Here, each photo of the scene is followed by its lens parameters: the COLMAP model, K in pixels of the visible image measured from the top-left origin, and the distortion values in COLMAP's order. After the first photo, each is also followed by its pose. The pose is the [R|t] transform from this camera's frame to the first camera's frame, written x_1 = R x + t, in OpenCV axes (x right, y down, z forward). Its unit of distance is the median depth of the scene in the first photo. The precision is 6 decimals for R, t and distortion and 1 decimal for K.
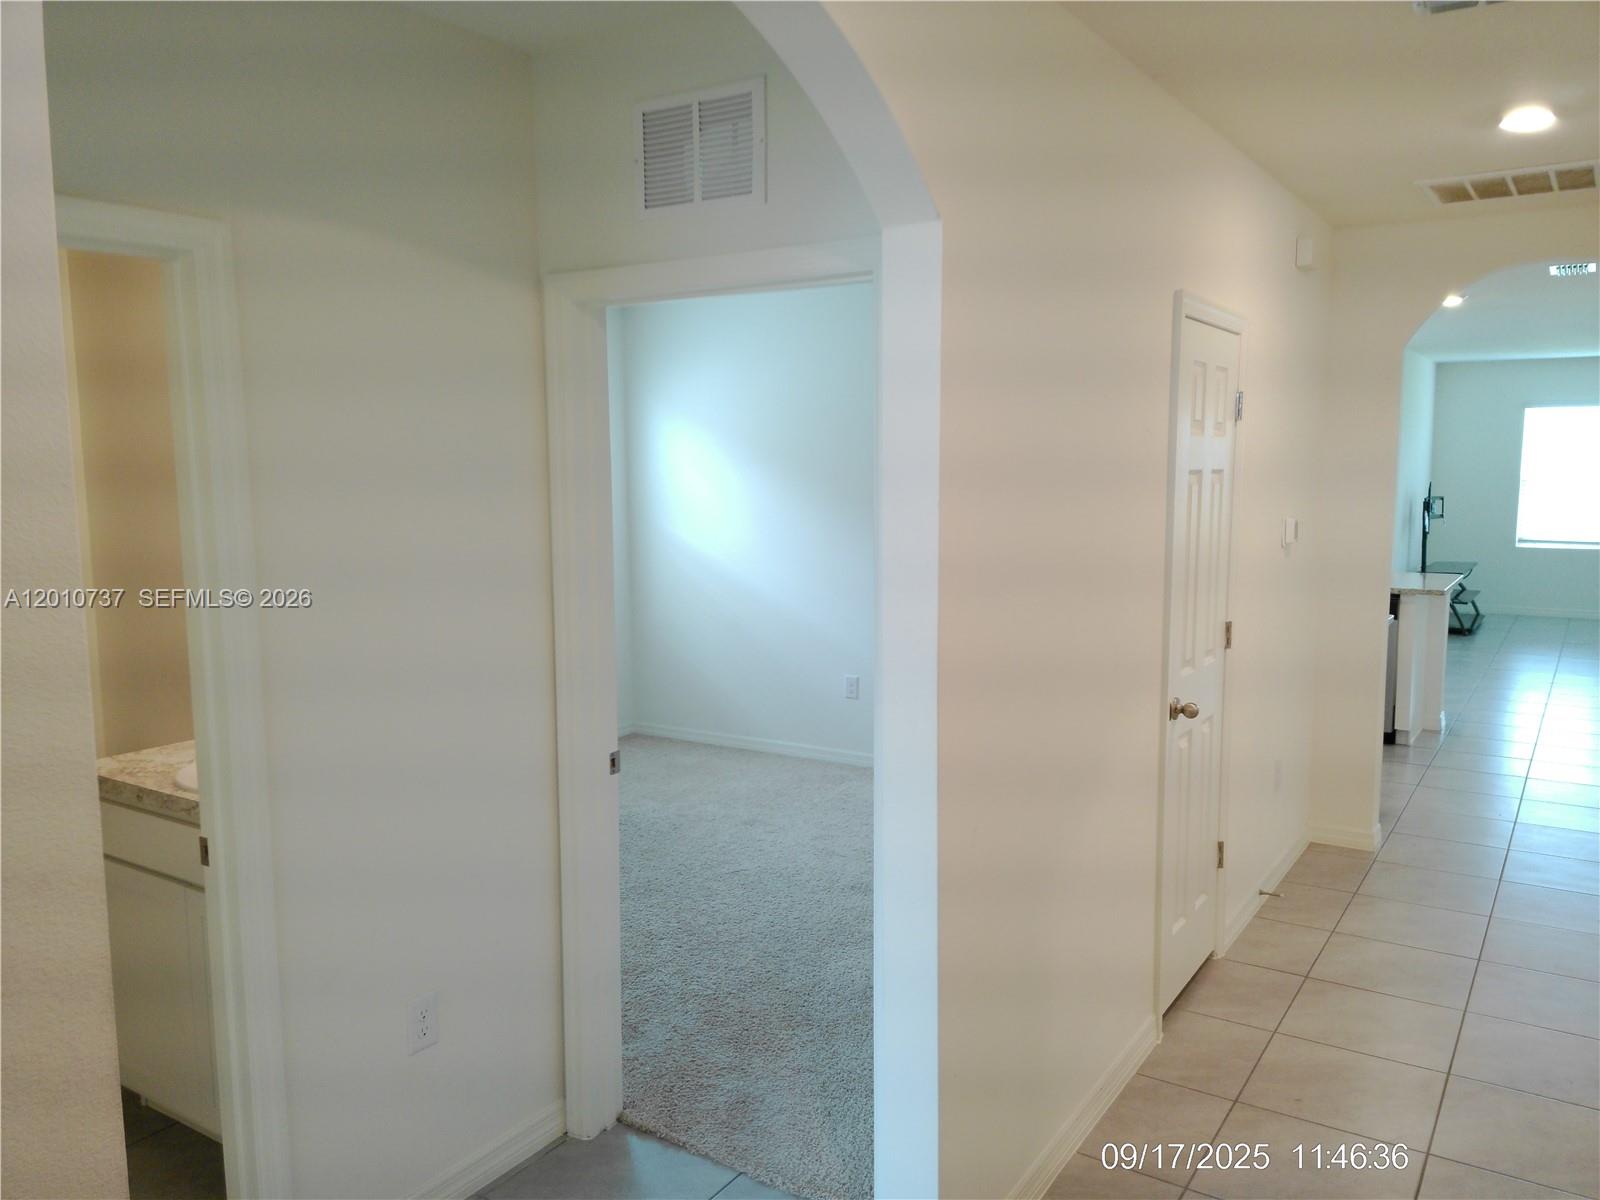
lens RADIAL K [[1219.1, 0, 784.5], [0, 1219.1, 595.3], [0, 0, 1]] dist [0.109200, -0.127492]
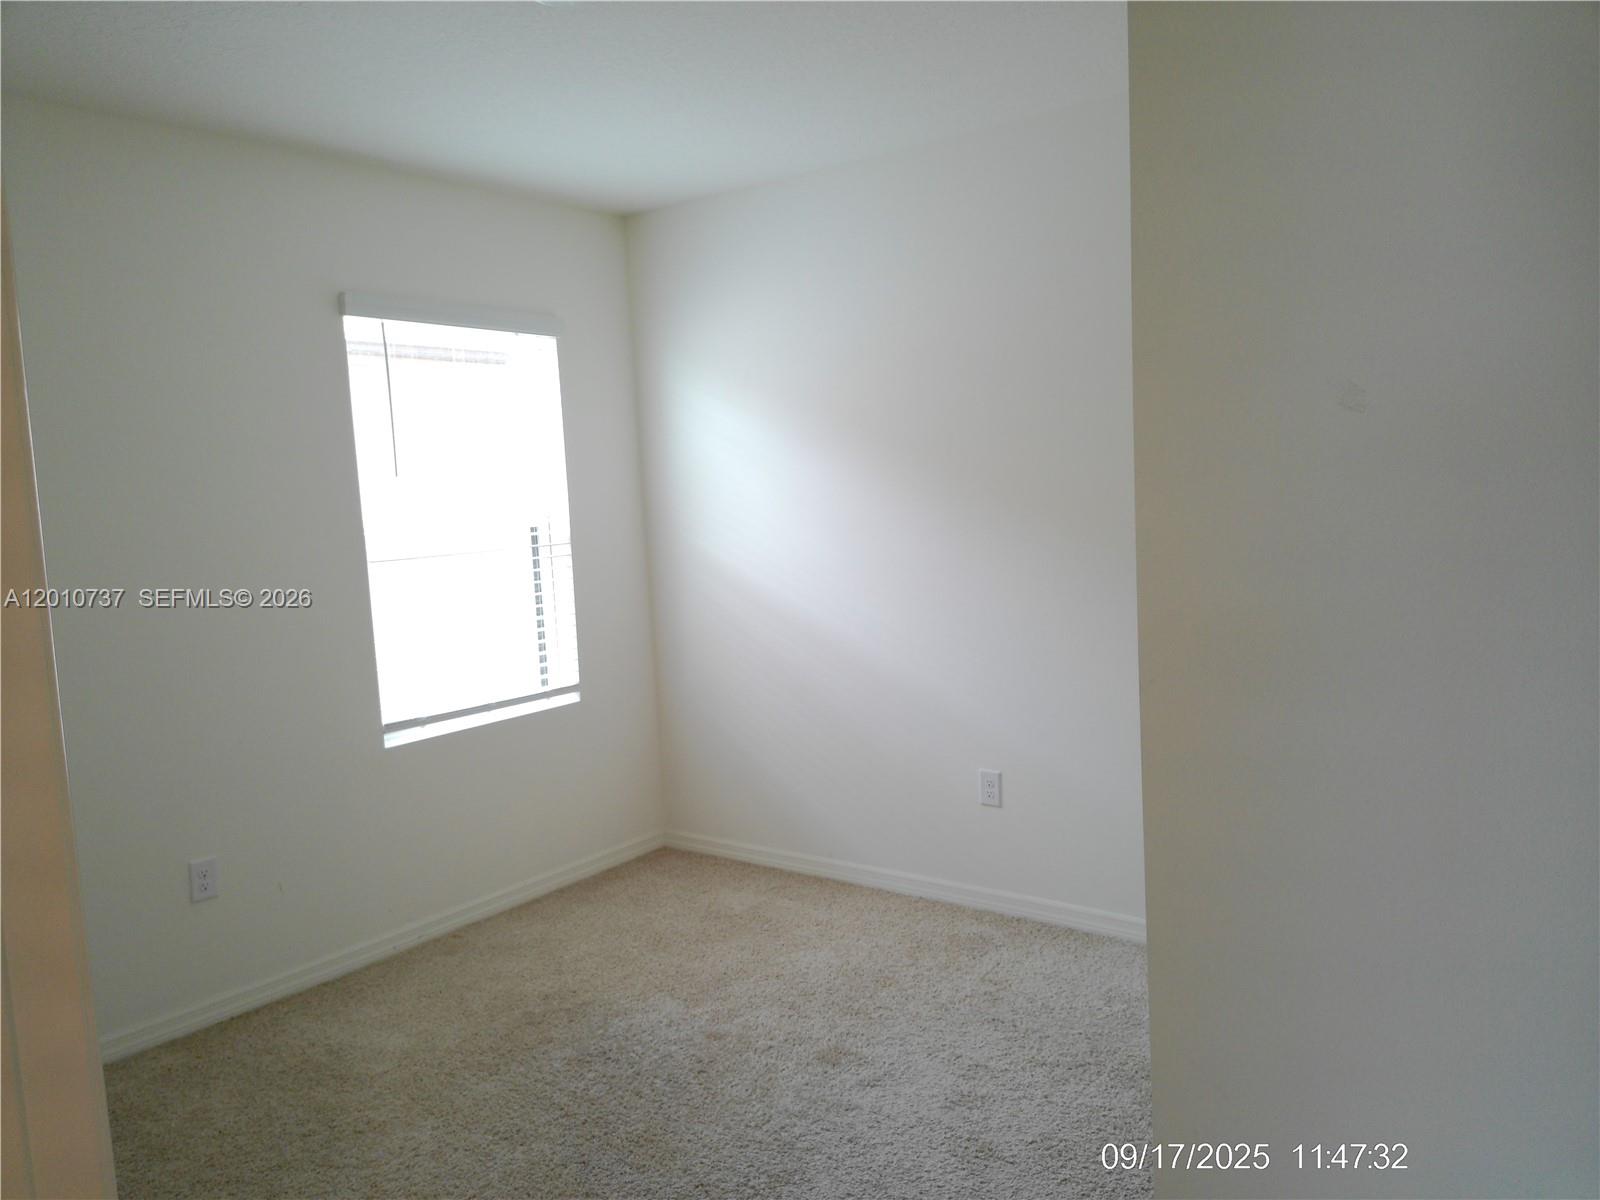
lens RADIAL K [[1219.1, 0, 790.3], [0, 1219.1, 605.7], [0, 0, 1]] dist [0.109200, -0.127492]
pose [[0.997072, -0.029908, -0.070378, -0.001178], [0.029208, 0.999513, -0.010965, -0.022758], [0.070671, 0.008877, 0.997460, 0.548714]]
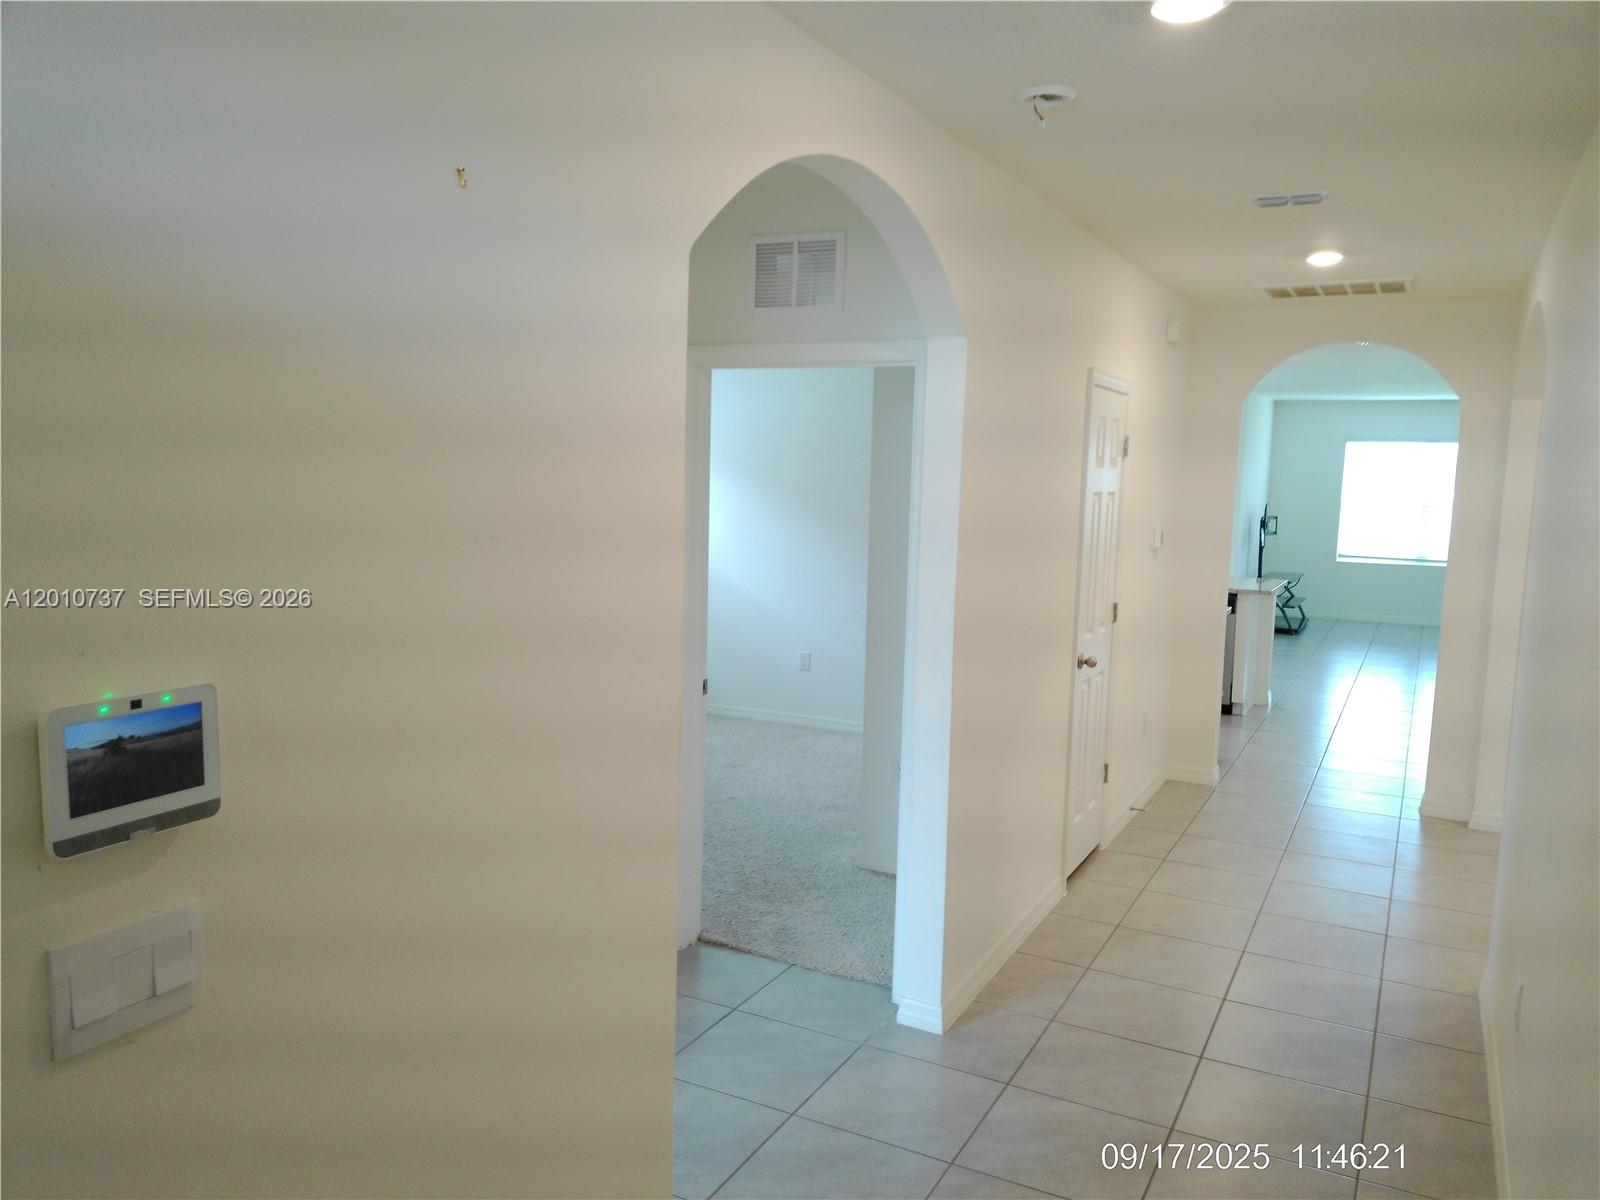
lens RADIAL K [[1219.1, 0, 800.0], [0, 1219.1, 603.6], [0, 0, 1]] dist [0.109200, -0.127492]
pose [[0.993247, 0.019336, 0.114393, -0.133586], [-0.019762, 0.999801, 0.002591, 0.023935], [-0.114320, -0.004835, 0.993432, -0.291050]]
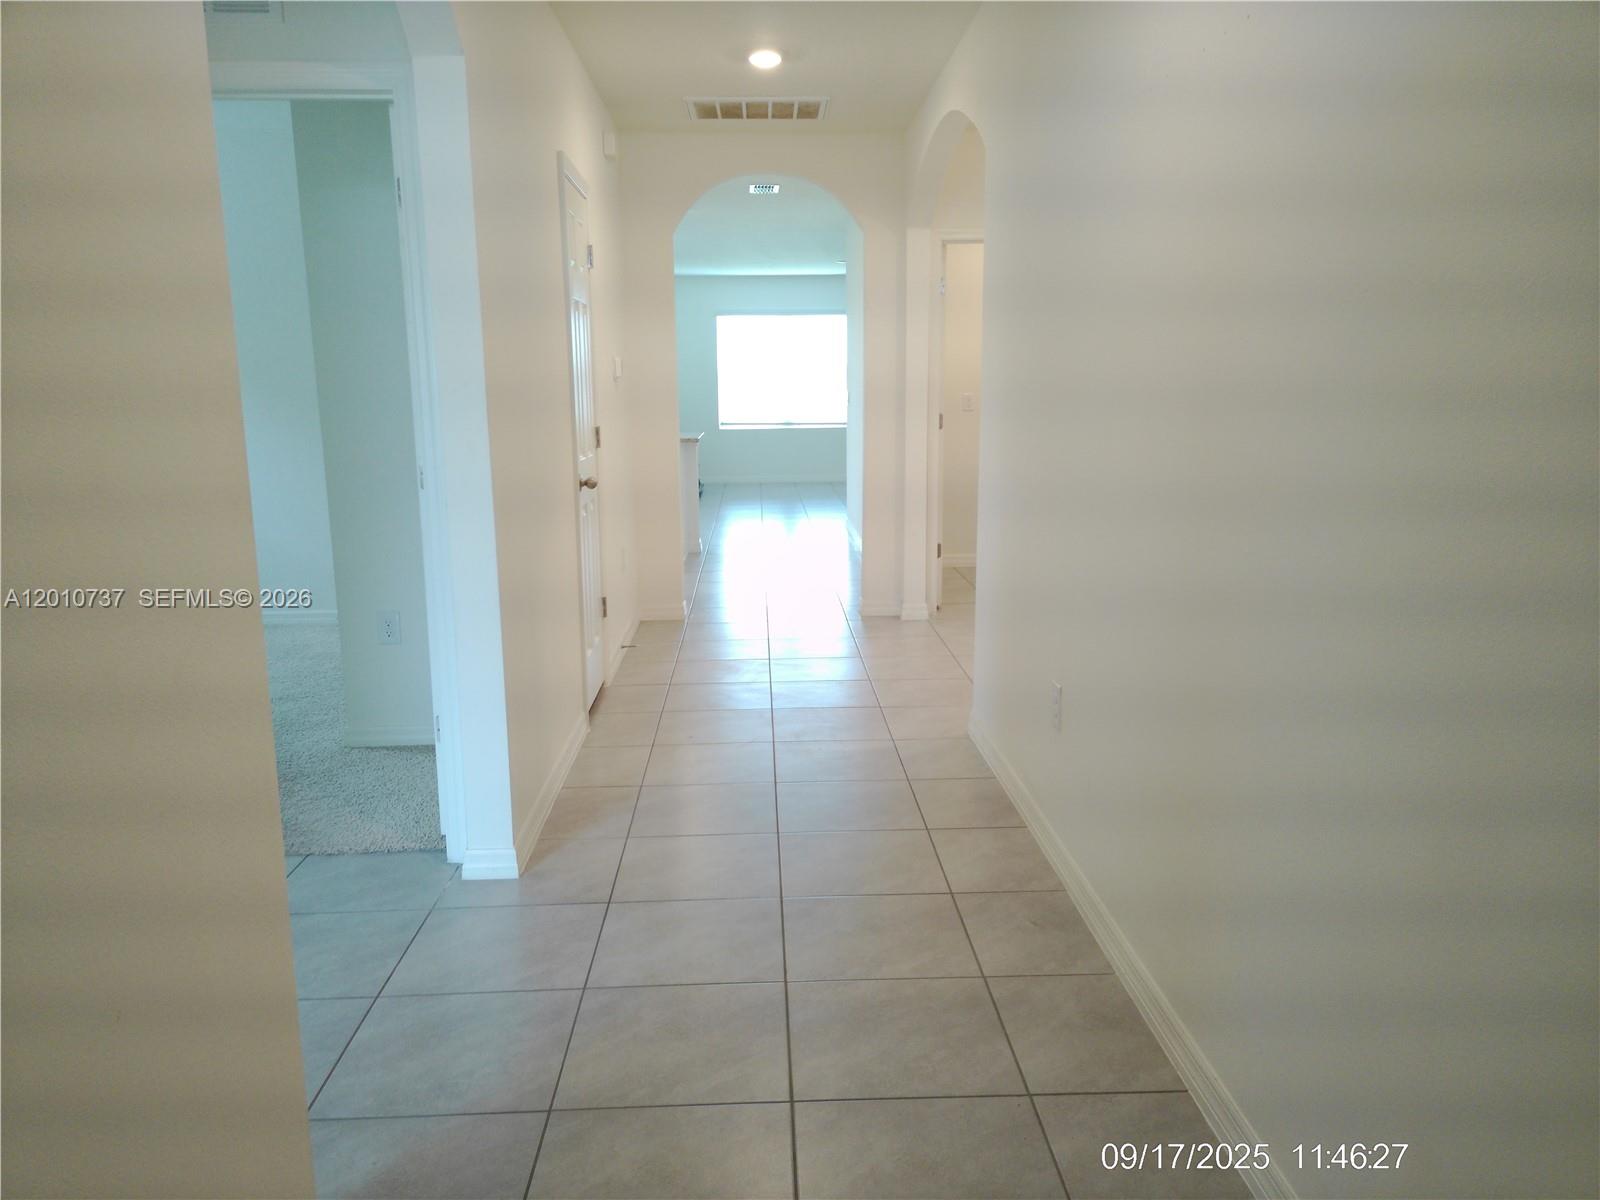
lens RADIAL K [[1219.1, 0, 828.6], [0, 1219.1, 600.7], [0, 0, 1]] dist [0.109200, -0.127492]
pose [[0.801286, -0.108741, 0.588316, -0.208004], [0.069576, 0.993608, 0.088891, 0.097190], [-0.594222, -0.030294, 0.803730, -0.176992]]
